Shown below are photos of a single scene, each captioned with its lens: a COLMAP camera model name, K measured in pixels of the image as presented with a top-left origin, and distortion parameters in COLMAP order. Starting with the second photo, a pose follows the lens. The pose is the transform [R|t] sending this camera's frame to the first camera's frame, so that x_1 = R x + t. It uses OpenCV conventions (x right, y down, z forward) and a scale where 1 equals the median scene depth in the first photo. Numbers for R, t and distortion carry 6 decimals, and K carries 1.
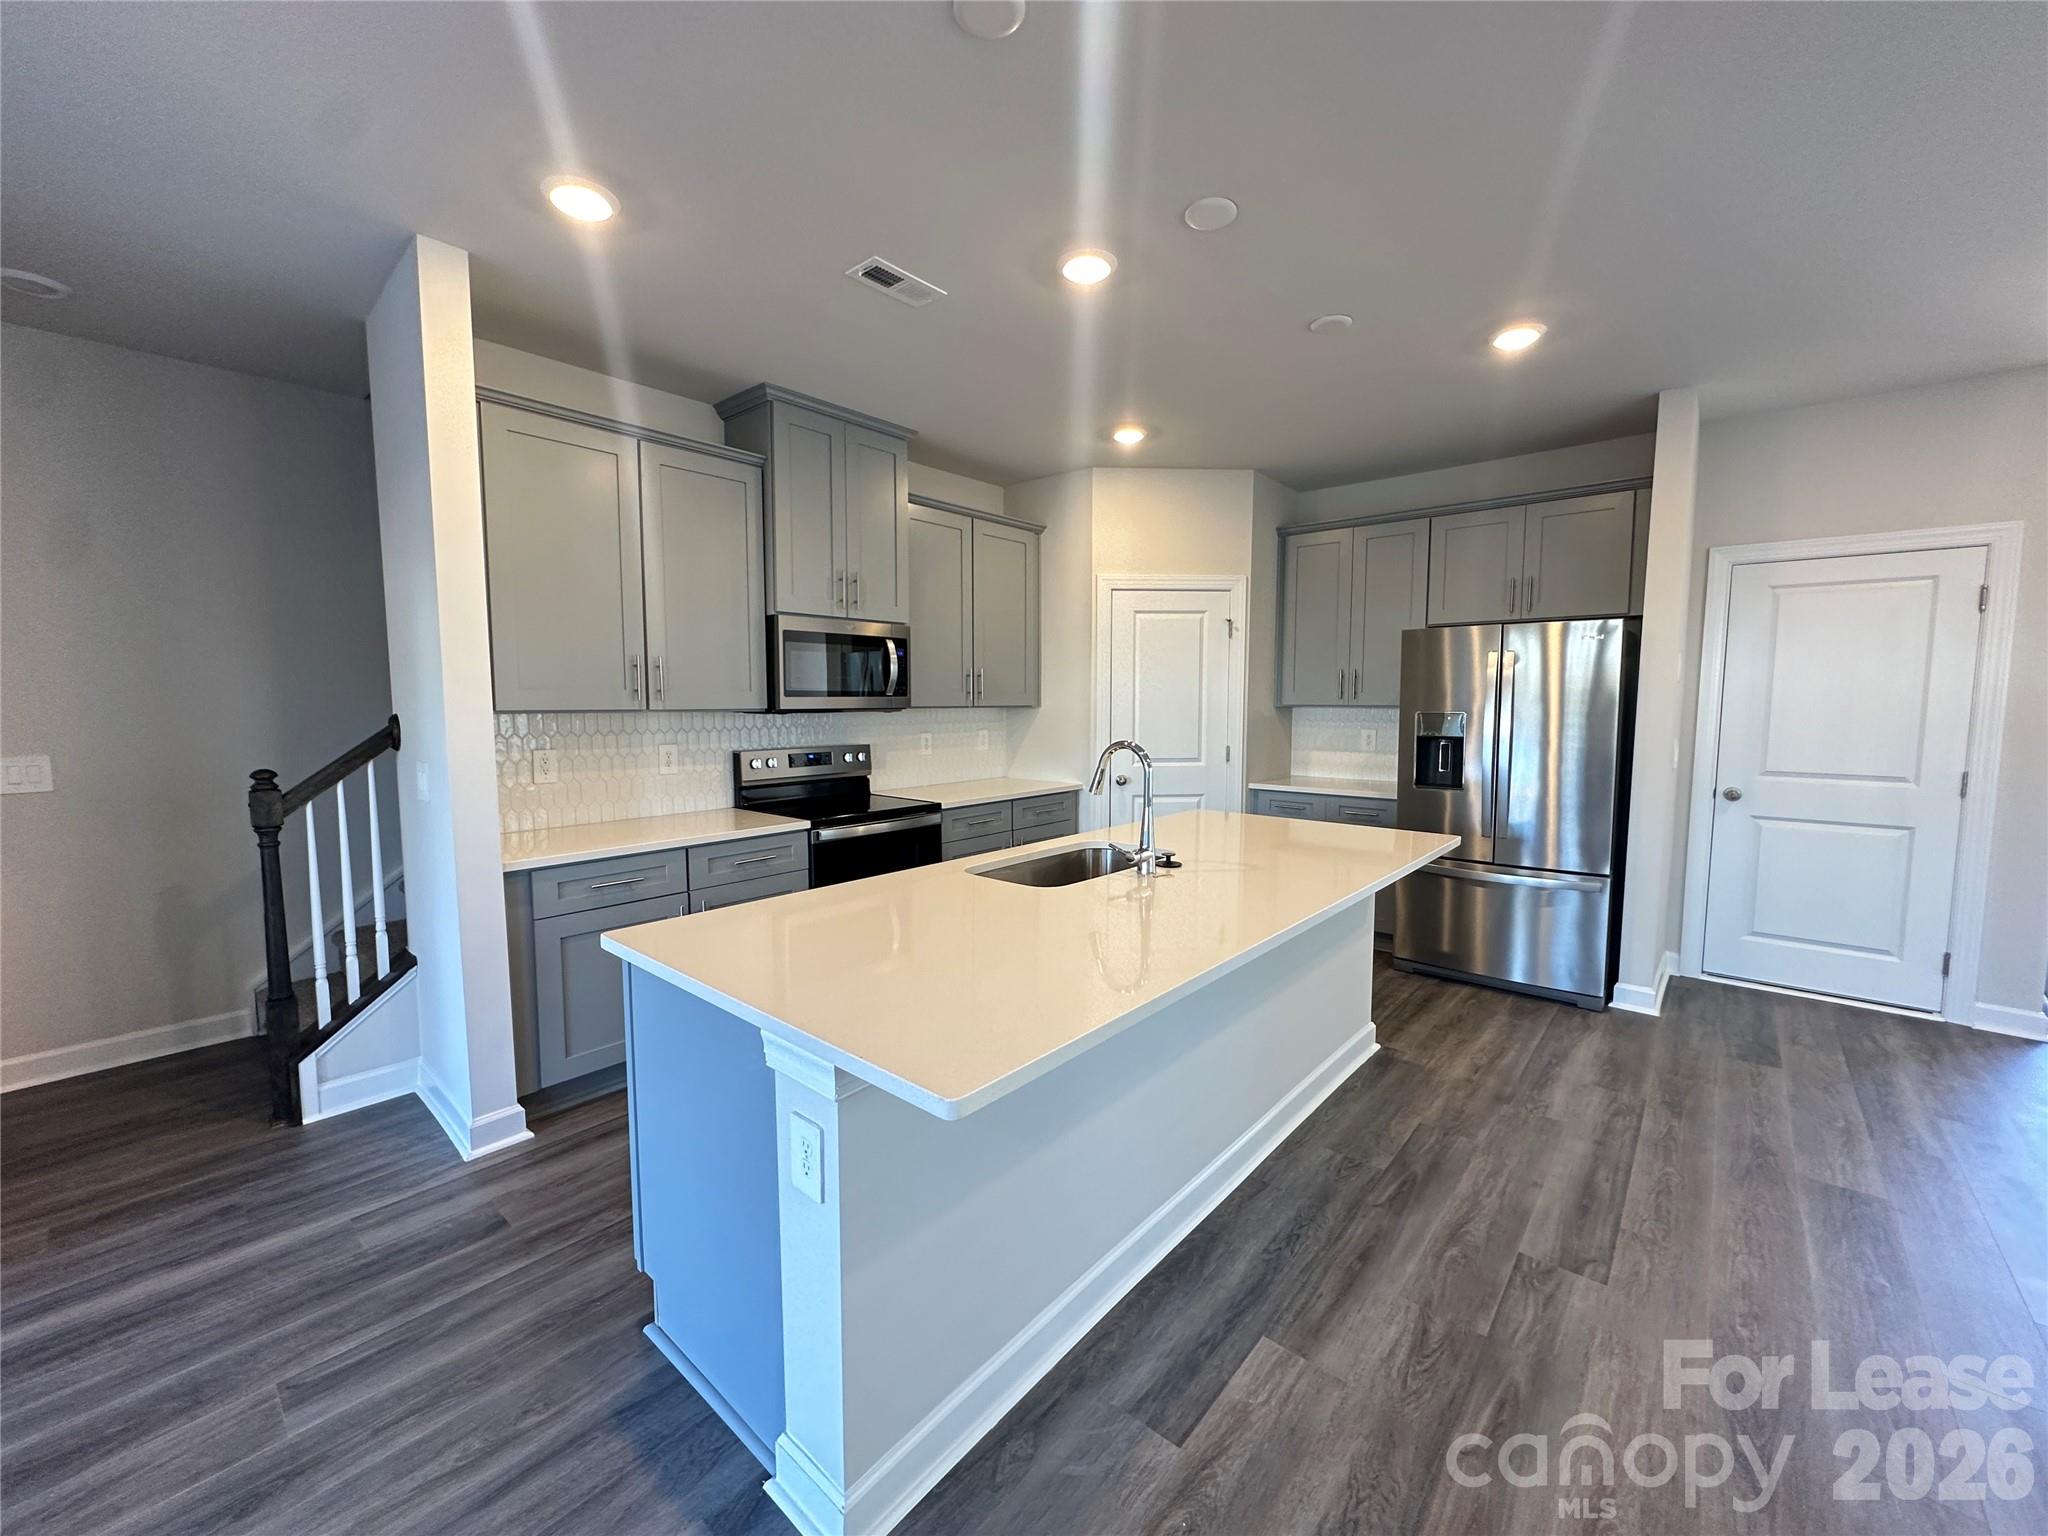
lens RADIAL K [[811.0, 0, 1024.0], [0, 811.0, 768.0], [0, 0, 1]] dist [-0.000245, -0.000036]
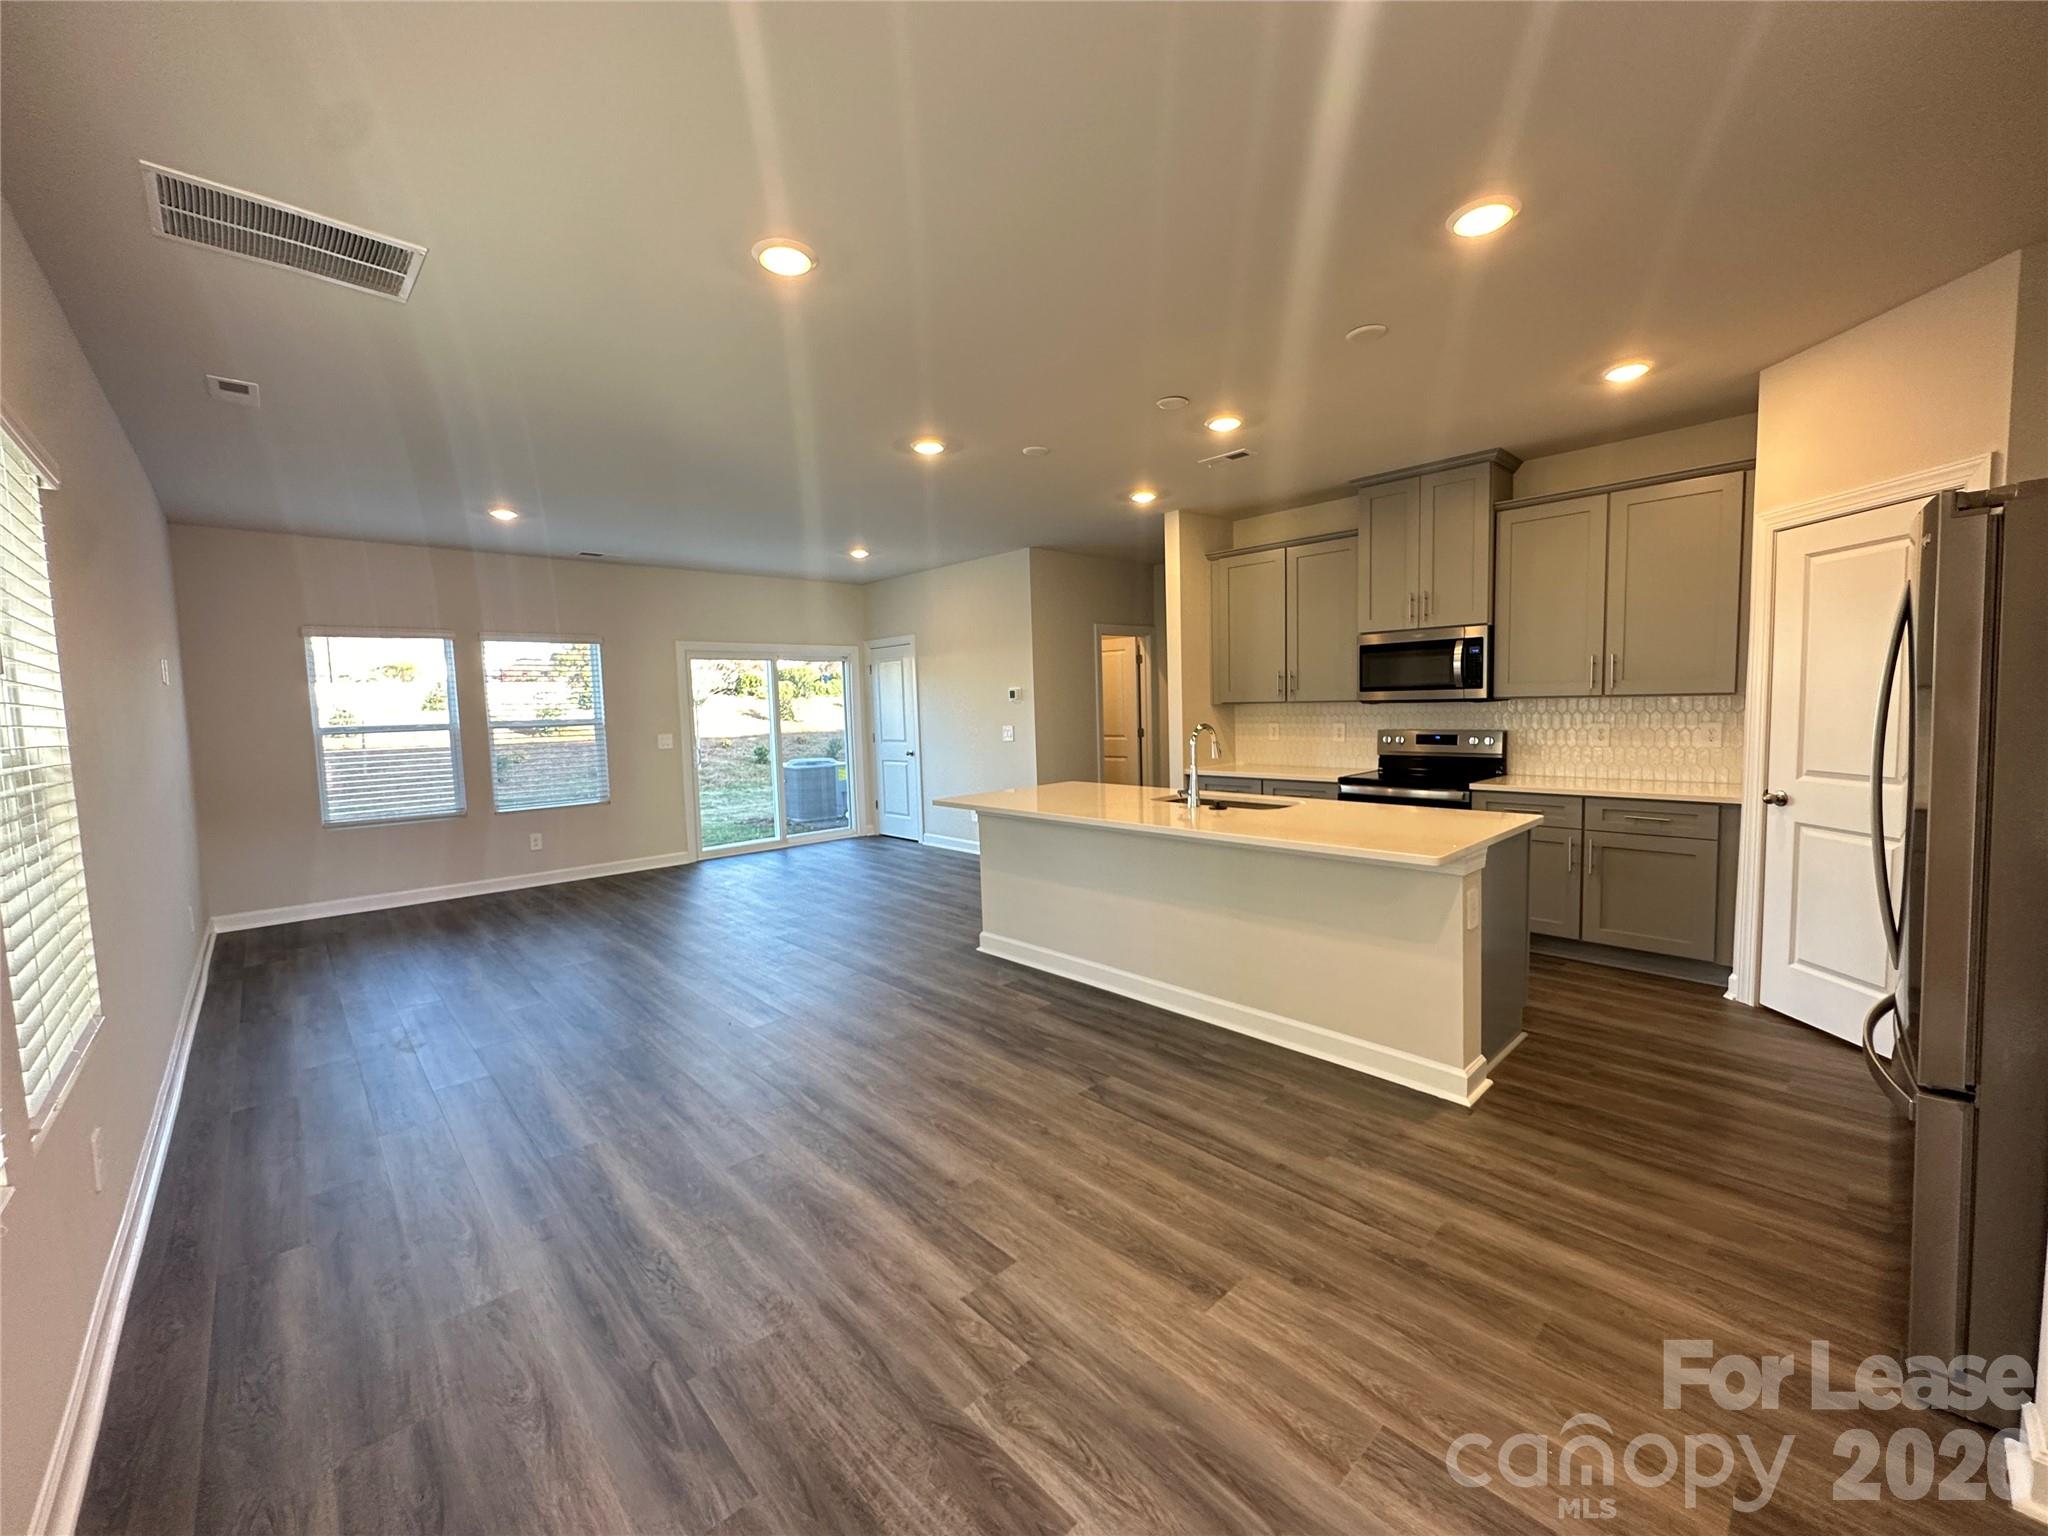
lens RADIAL K [[811.0, 0, 1024.0], [0, 811.0, 768.0], [0, 0, 1]] dist [-0.000245, -0.000036]
pose [[-0.103496, 0.084071, -0.991070, 1.697586], [-0.061920, 0.993944, 0.090781, -0.066357], [0.992701, 0.070763, -0.097663, 0.792701]]
